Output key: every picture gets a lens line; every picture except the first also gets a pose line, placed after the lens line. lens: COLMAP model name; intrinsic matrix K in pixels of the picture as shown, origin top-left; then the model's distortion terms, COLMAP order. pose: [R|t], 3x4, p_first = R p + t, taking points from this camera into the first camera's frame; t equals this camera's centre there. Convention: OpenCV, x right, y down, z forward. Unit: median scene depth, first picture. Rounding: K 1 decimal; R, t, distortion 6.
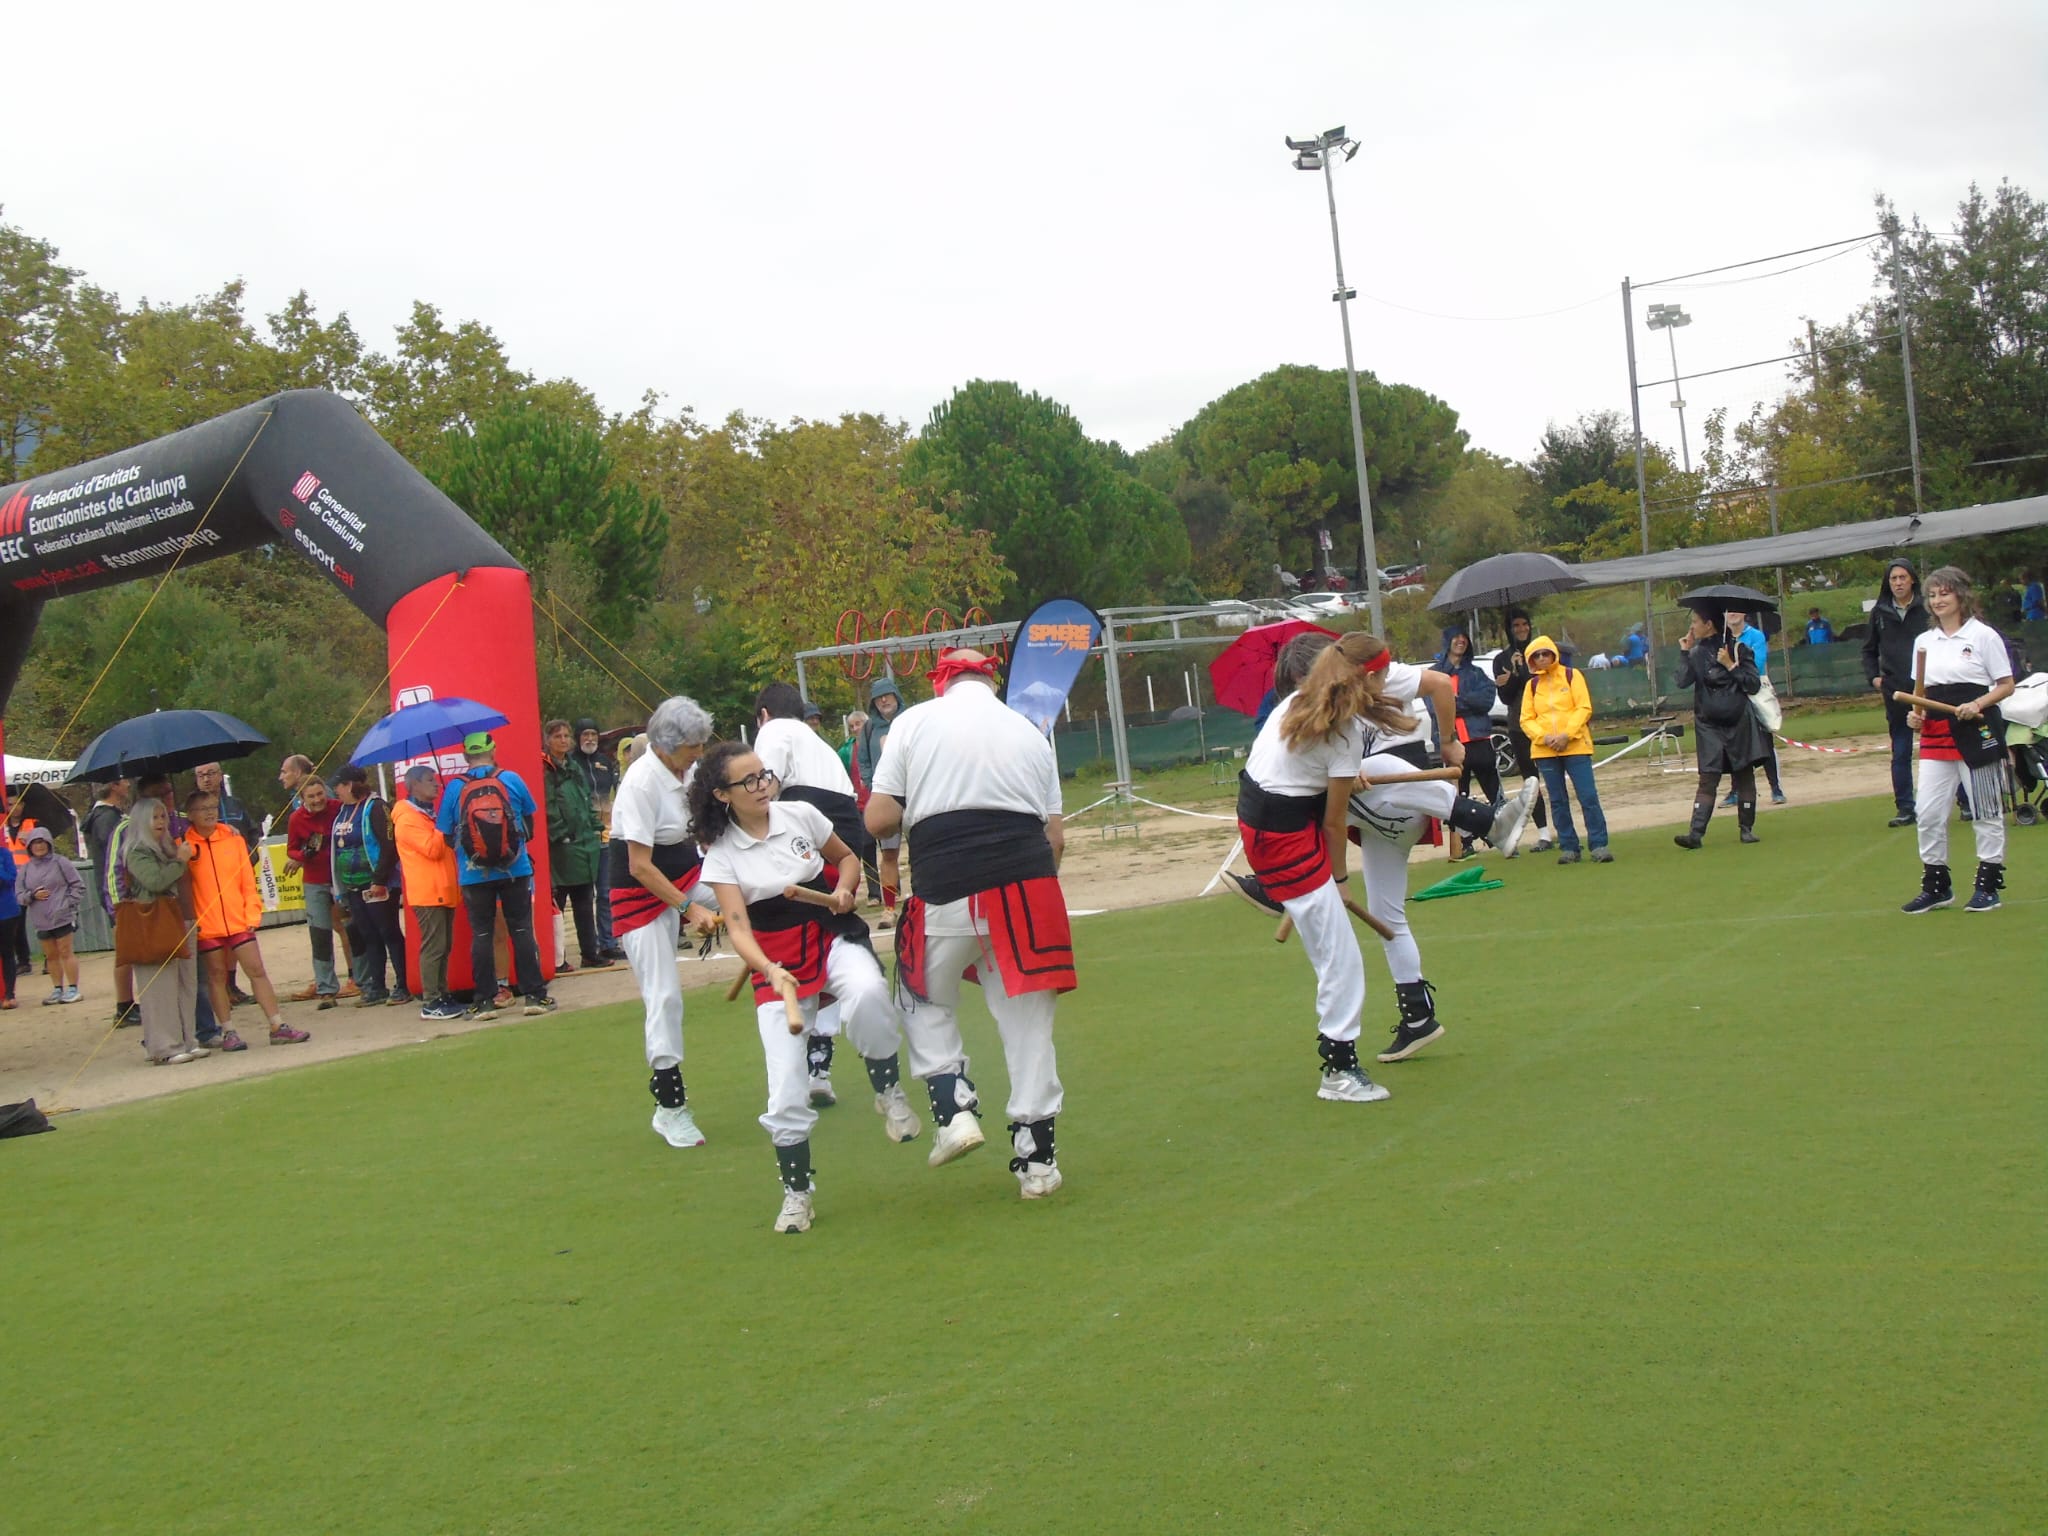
lens RADIAL K [[2674.7, 0, 1034.9], [0, 2674.7, 797.5], [0, 0, 1]] dist [0.153414, -0.335461]
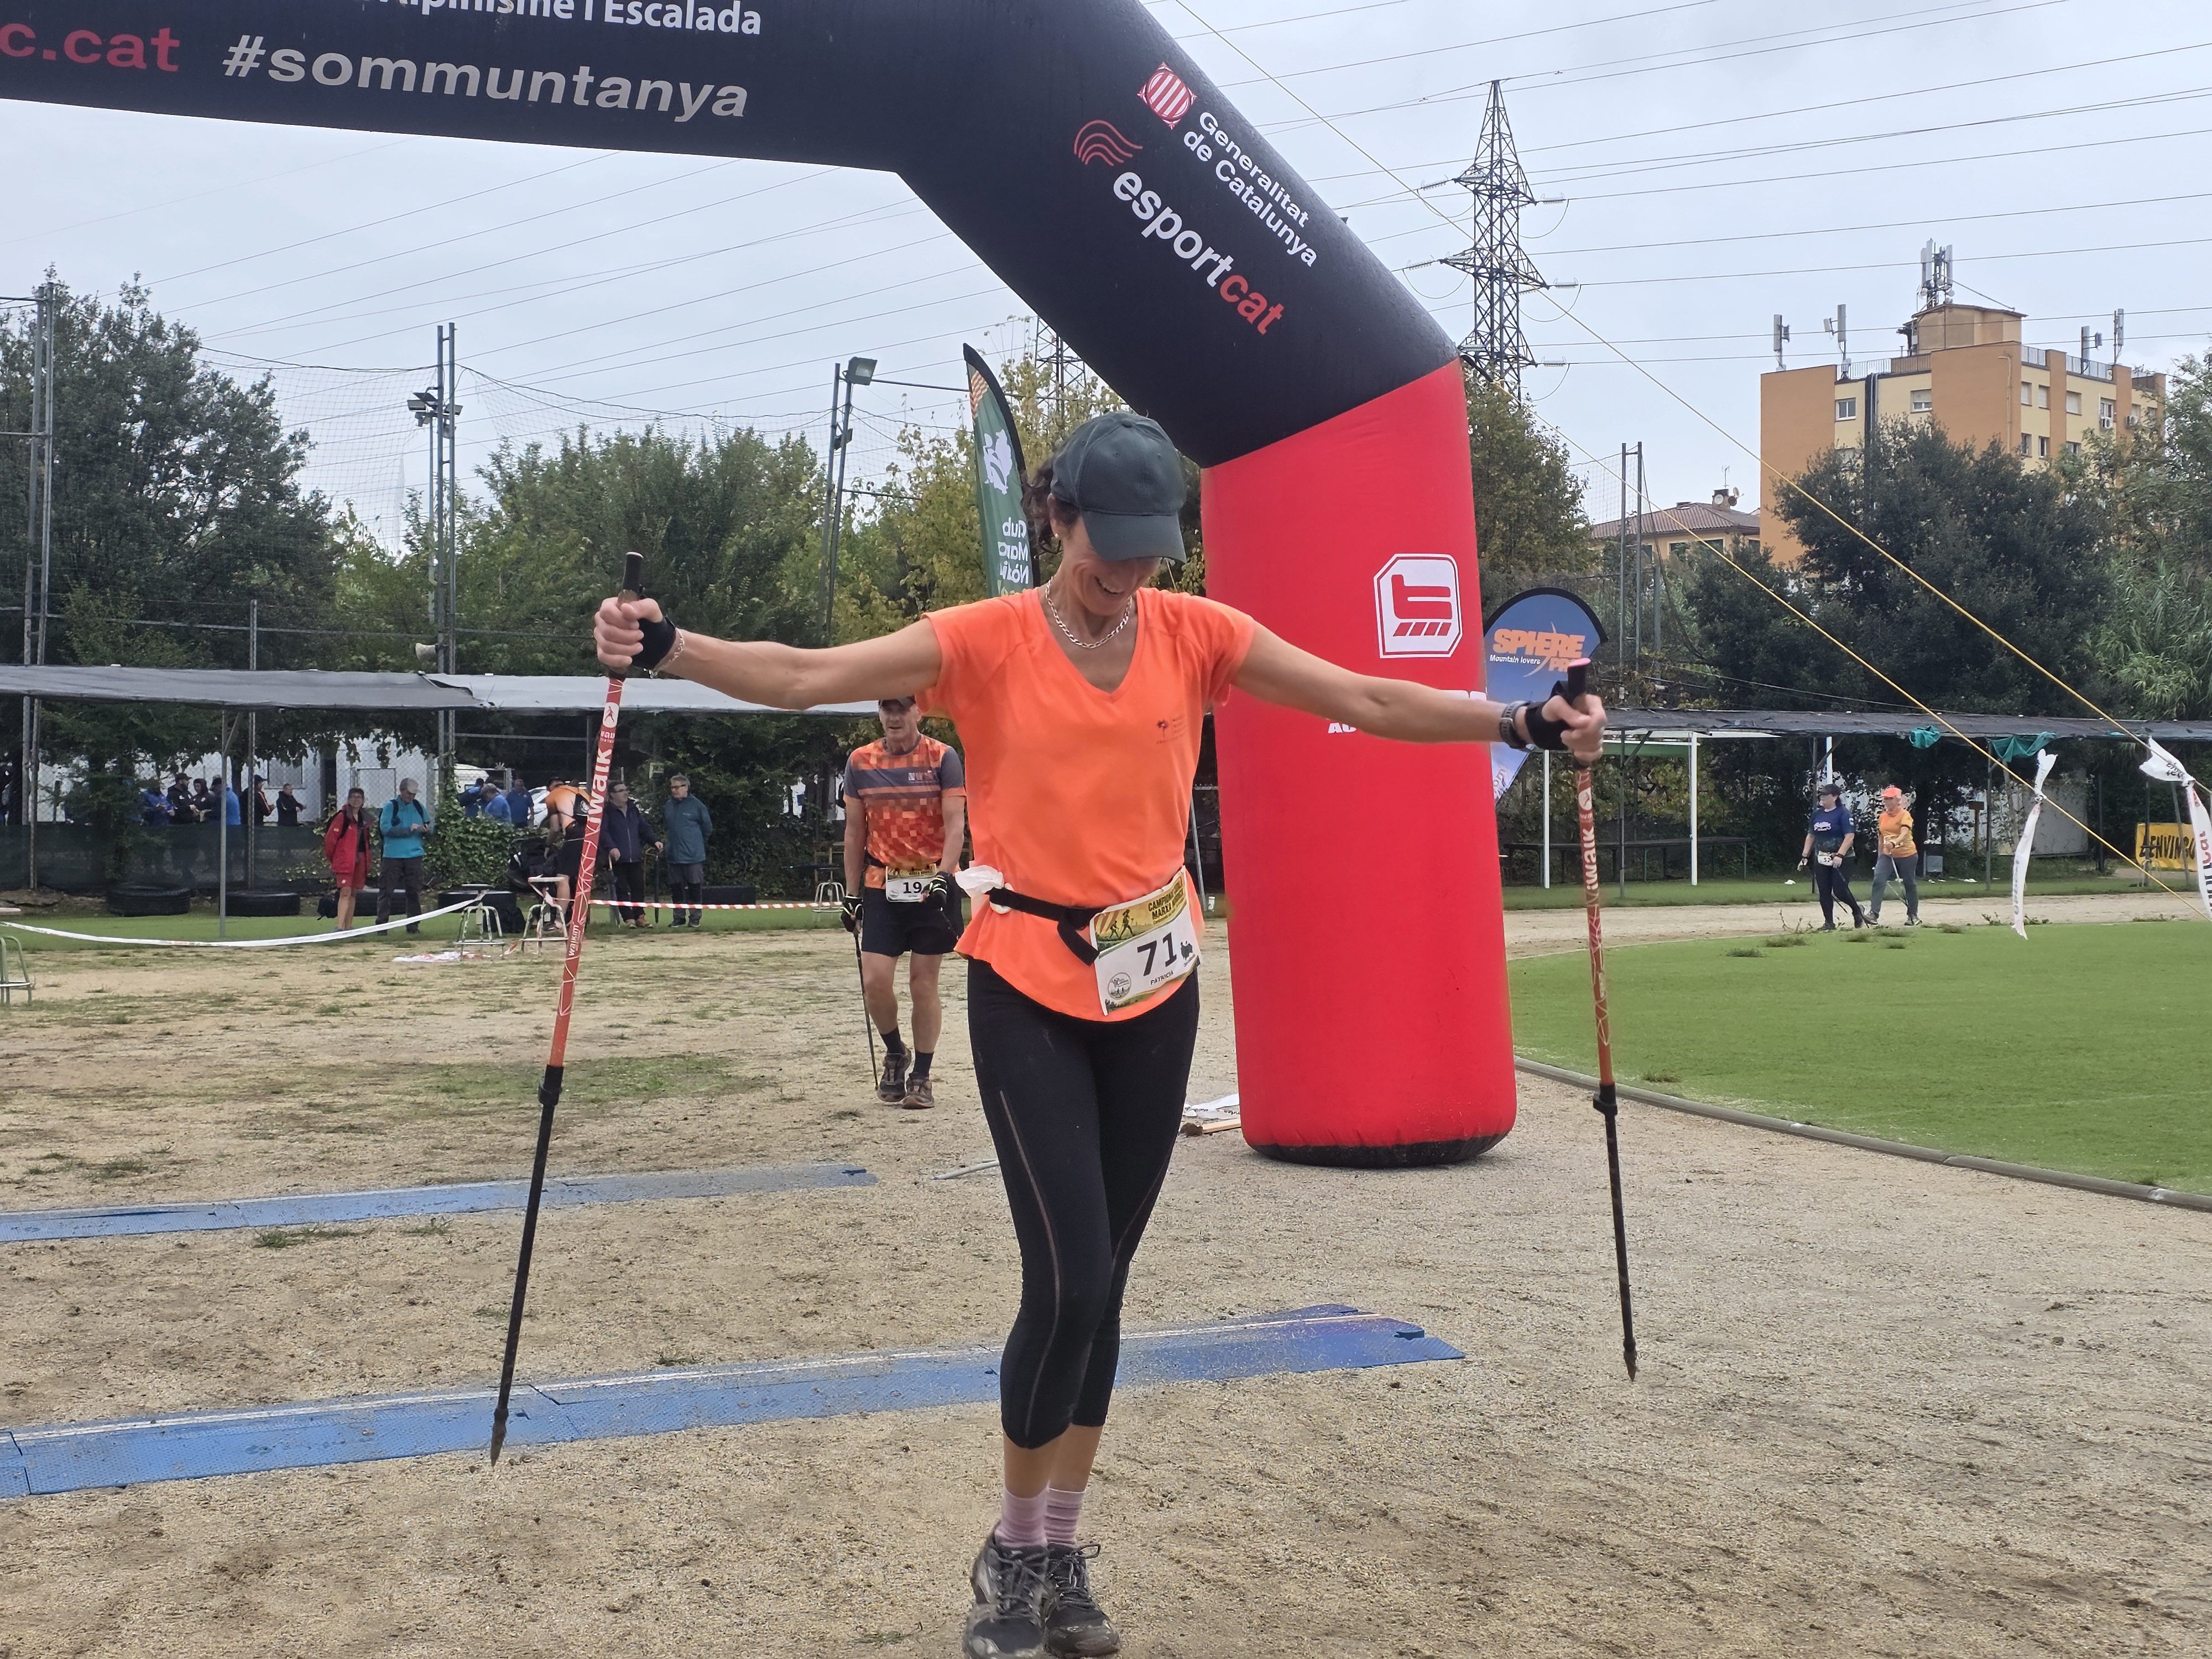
lens RADIAL K [[2935.7, 0, 1123.2], [0, 2935.7, 821.2], [0, 0, 1]] dist [0.207405, -0.577577]
pose [[0.368534, 0.101400, 0.924067, -0.704013], [-0.007575, 0.994328, -0.106089, 0.064333], [-0.929583, 0.032097, 0.367212, 0.777168]]
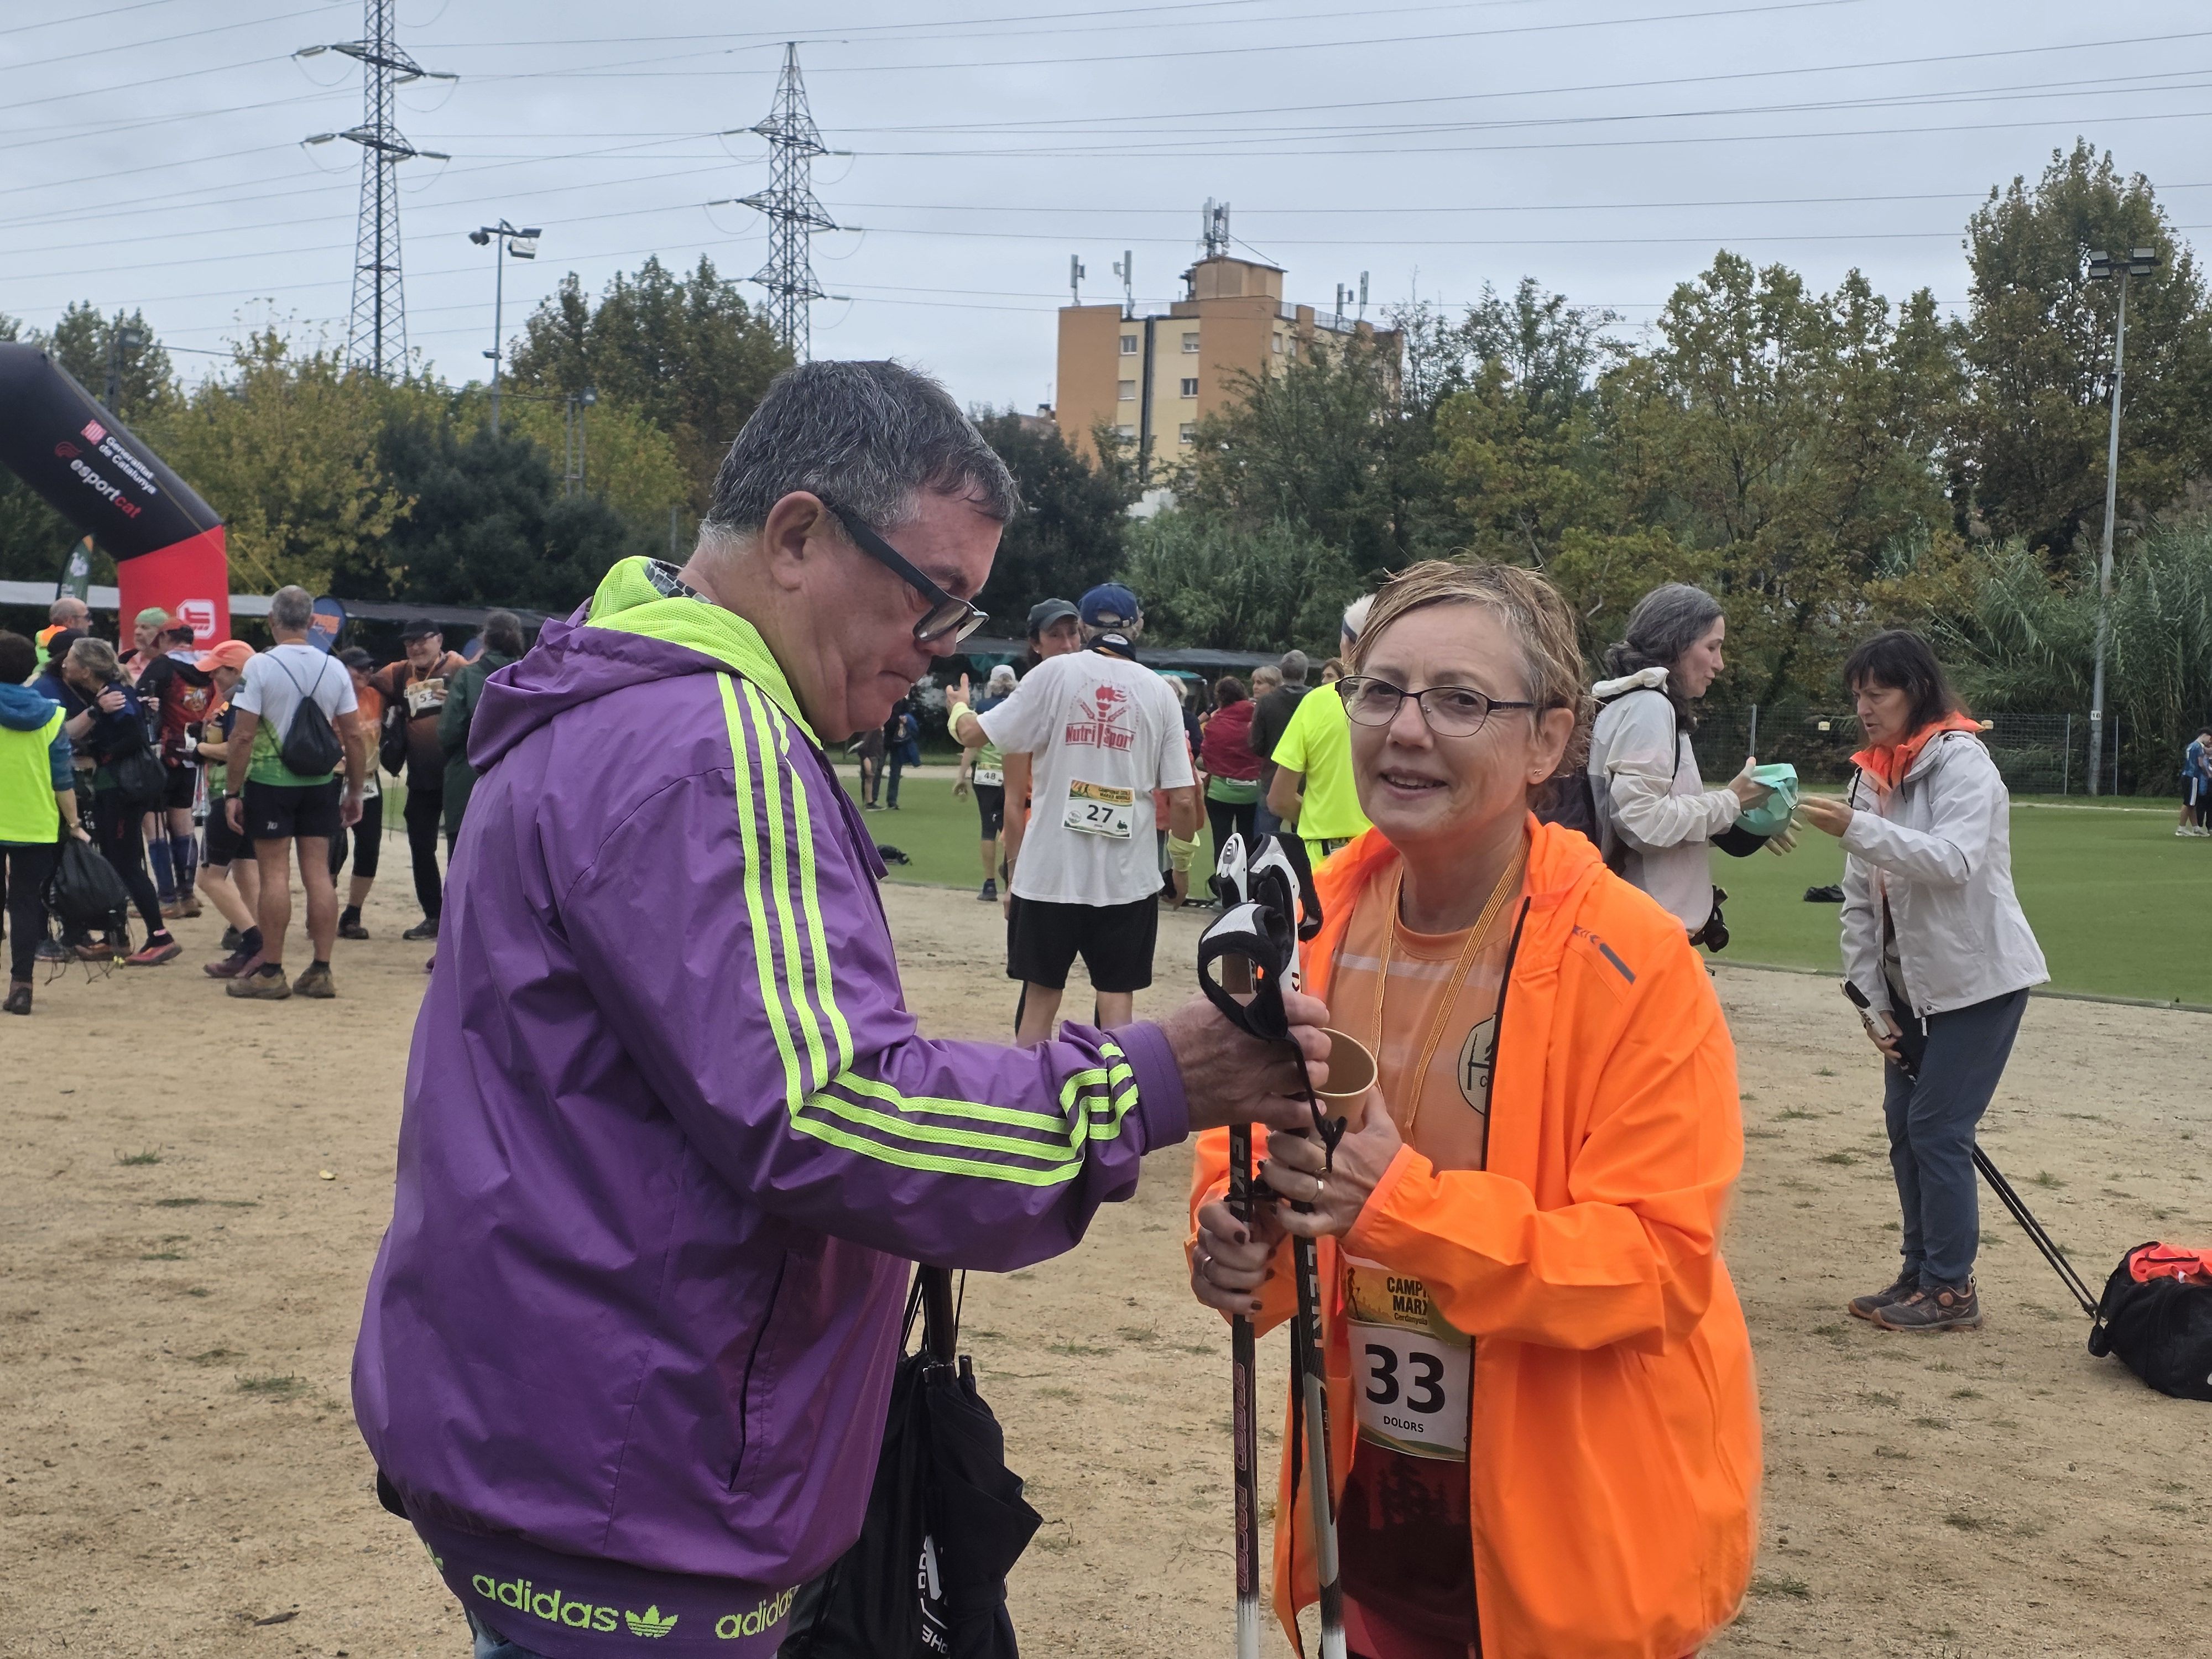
lens RADIAL K [[2888.9, 0, 1117.7], [0, 2888.9, 861.3], [0, 0, 1]] dist [0.153414, -0.335461]
pose [[0.169024, 0.055841, 0.984029, -1.503223], [-0.023240, 0.998342, -0.052661, 0.150451], [-0.985338, -0.013968, 0.170041, 0.245977]]
